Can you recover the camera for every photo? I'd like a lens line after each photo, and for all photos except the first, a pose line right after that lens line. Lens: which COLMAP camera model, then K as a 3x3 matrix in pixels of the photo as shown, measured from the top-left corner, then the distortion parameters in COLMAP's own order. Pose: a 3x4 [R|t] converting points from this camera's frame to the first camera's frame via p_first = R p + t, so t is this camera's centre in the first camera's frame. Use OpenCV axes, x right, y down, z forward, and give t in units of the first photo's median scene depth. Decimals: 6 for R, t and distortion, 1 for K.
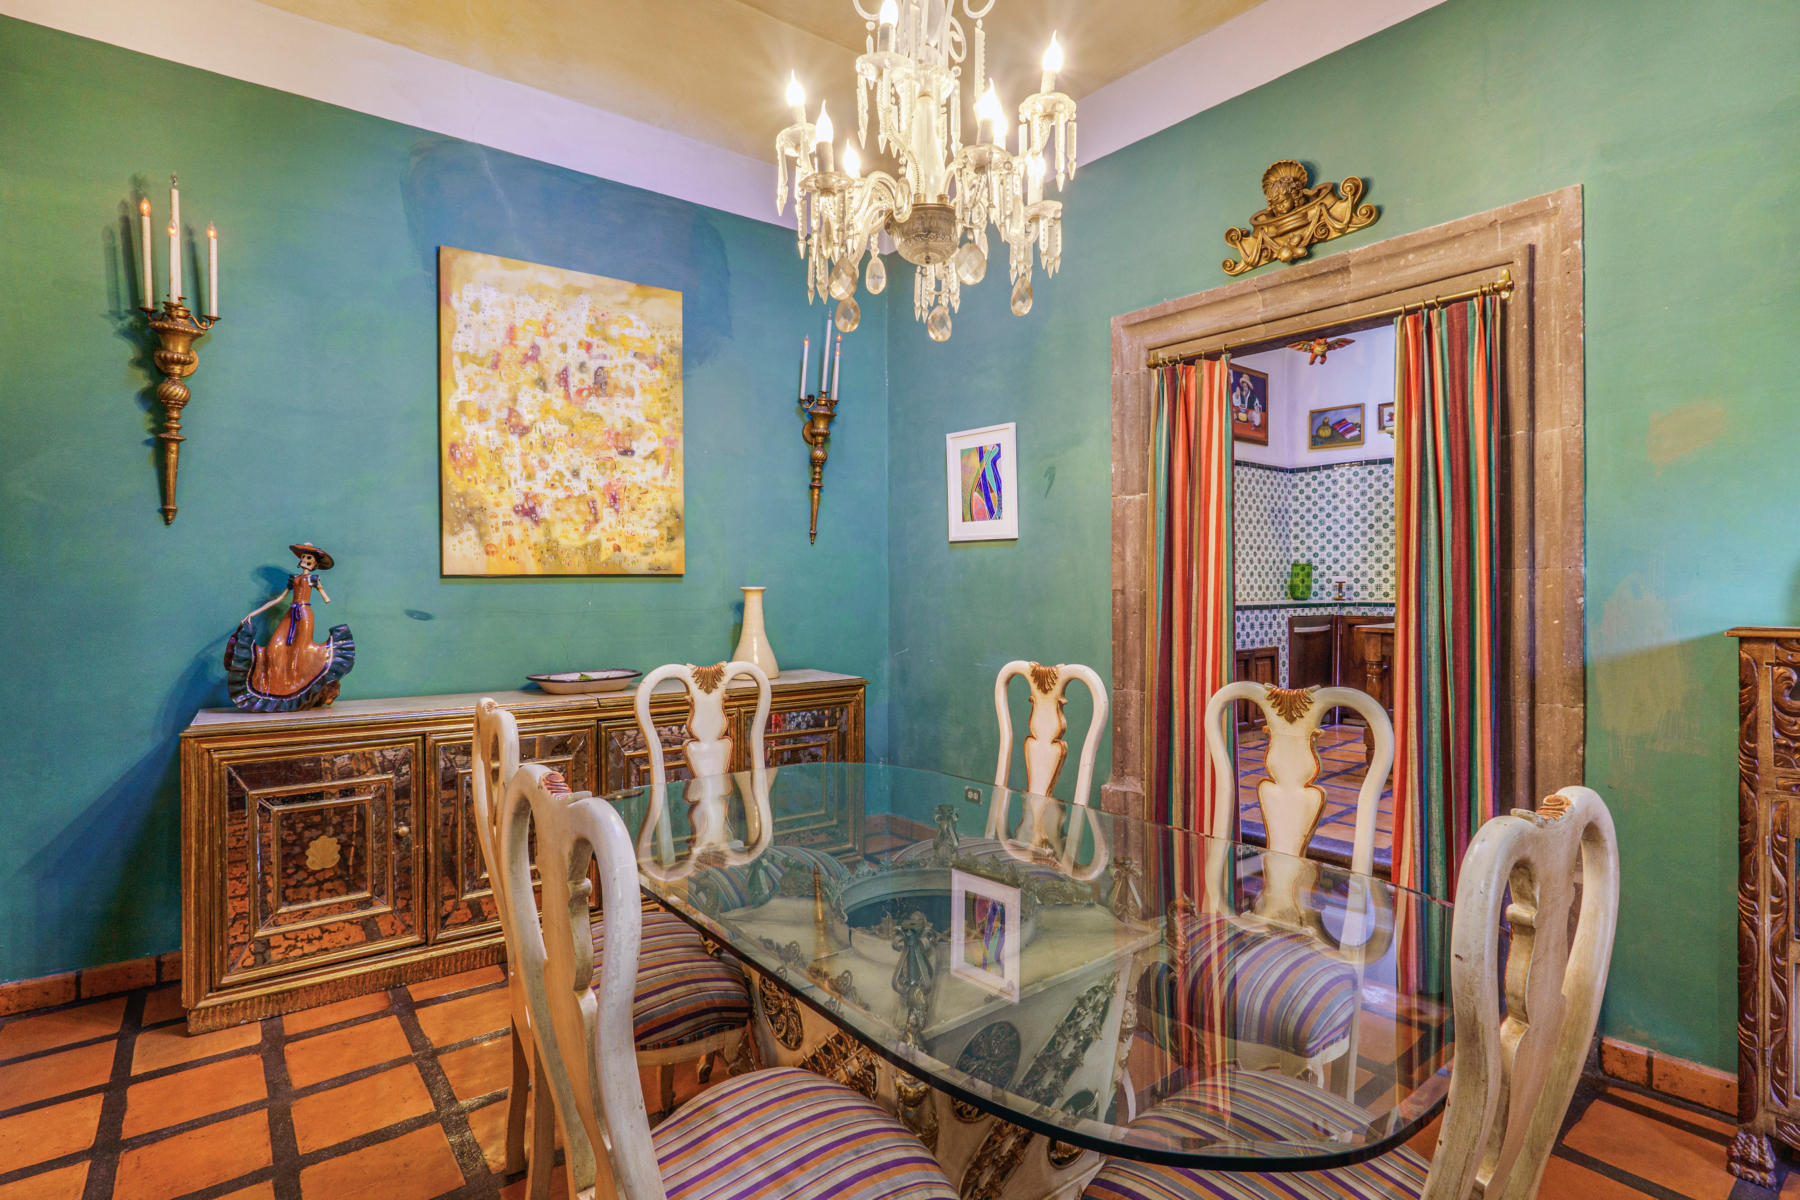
lens RADIAL K [[888.7, 0, 908.2], [0, 888.7, 599.3], [0, 0, 1]] dist [-0.002450, -0.000244]
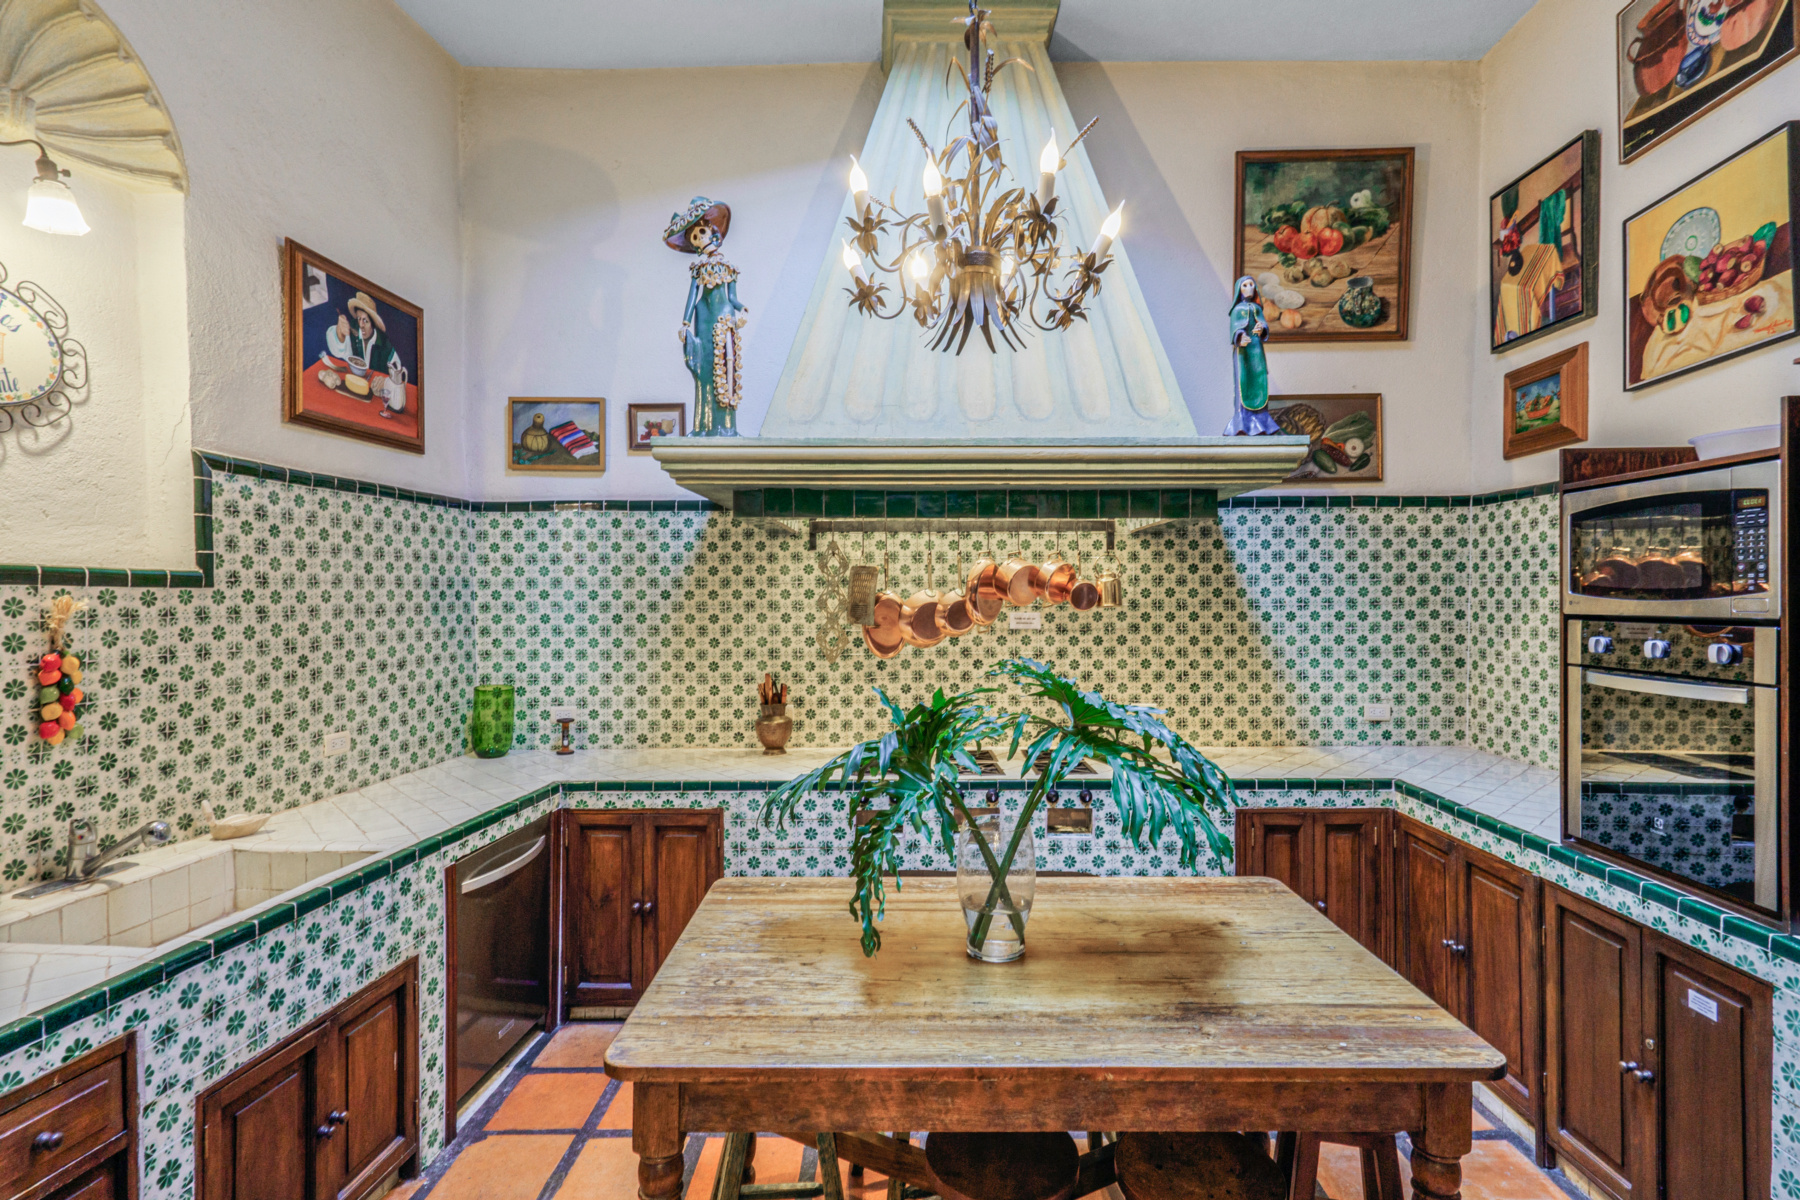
lens RADIAL K [[888.7, 0, 902.2], [0, 888.7, 599.3], [0, 0, 1]] dist [-0.002450, -0.000244]
pose [[0.688743, -0.000950, 0.725005, 0.230980], [0.006133, 0.999971, -0.004516, -0.088491], [-0.724979, 0.007557, 0.688729, 0.468340]]
